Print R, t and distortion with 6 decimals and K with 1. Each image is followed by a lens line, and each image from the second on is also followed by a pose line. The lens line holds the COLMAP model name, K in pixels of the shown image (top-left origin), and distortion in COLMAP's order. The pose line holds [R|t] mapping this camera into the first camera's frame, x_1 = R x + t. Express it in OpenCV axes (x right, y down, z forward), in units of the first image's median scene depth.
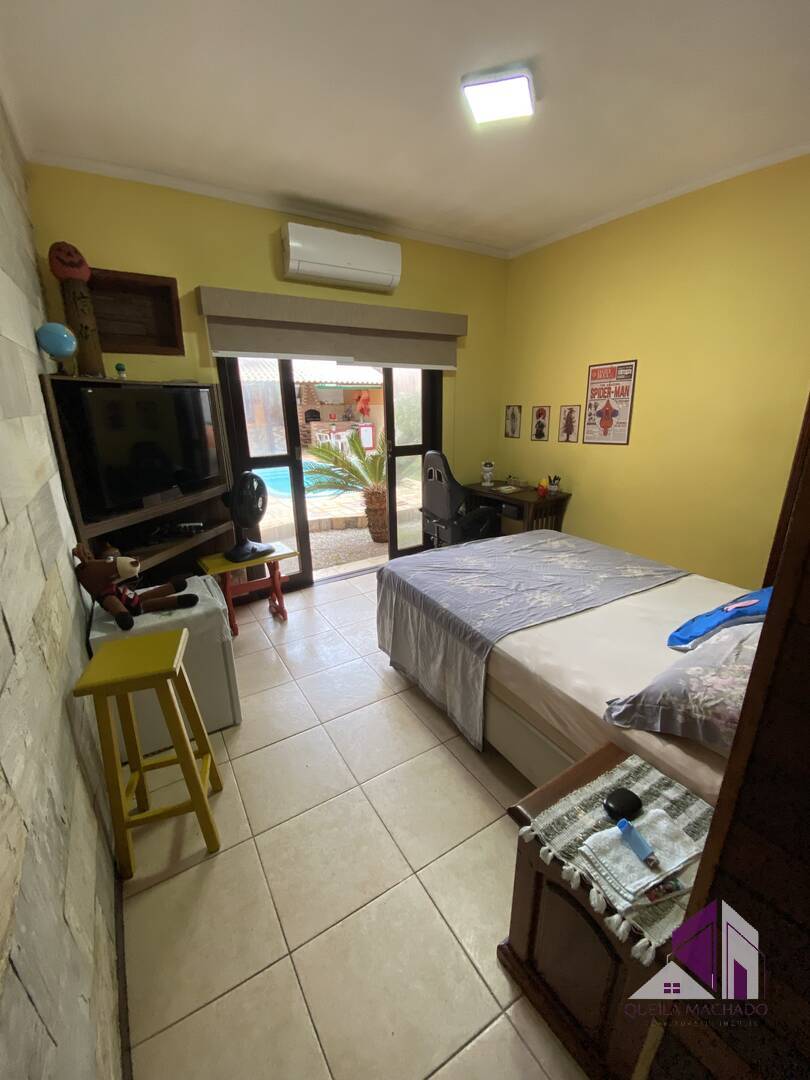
lens RADIAL K [[439.2, 0, 407.6], [0, 439.2, 542.6], [0, 0, 1]] dist [0.016048, -0.018461]
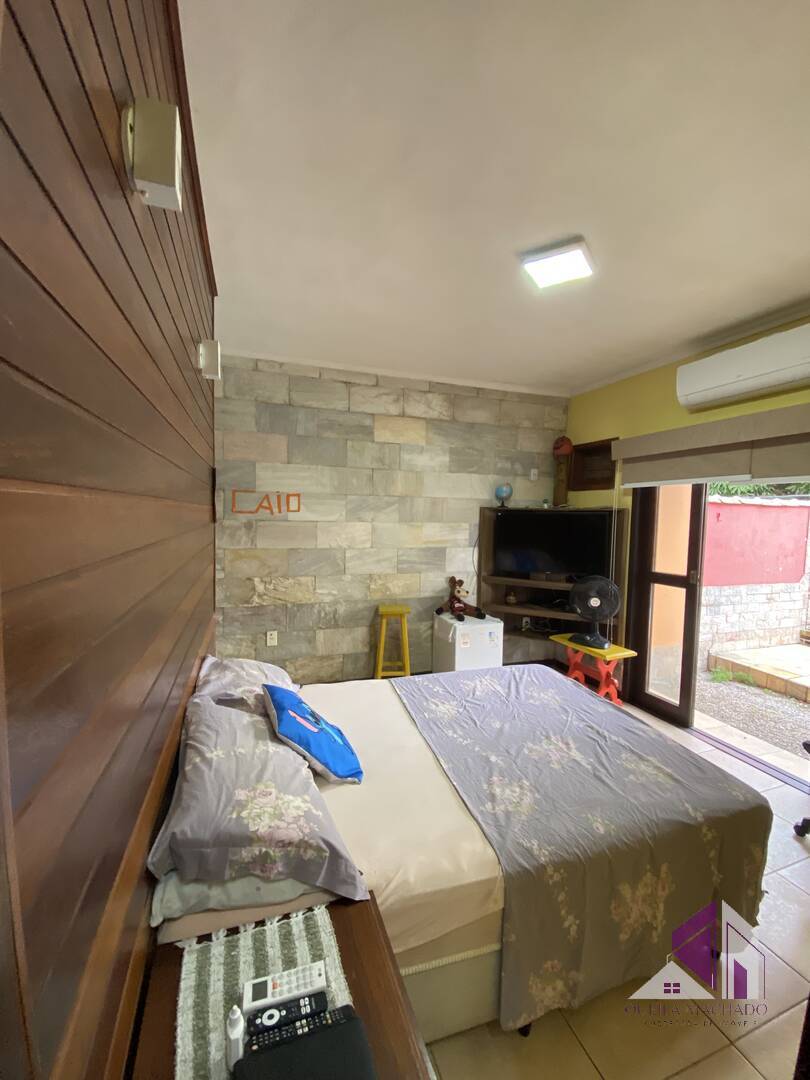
lens RADIAL K [[427.9, 0, 402.4], [0, 427.9, 542.1], [0, 0, 1]] dist [0.030408, -0.027573]
pose [[-0.230621, 0.074120, -0.970217, 0.957416], [-0.312856, 0.938502, 0.146063, -0.266159], [0.921377, 0.337223, -0.193249, 0.728115]]
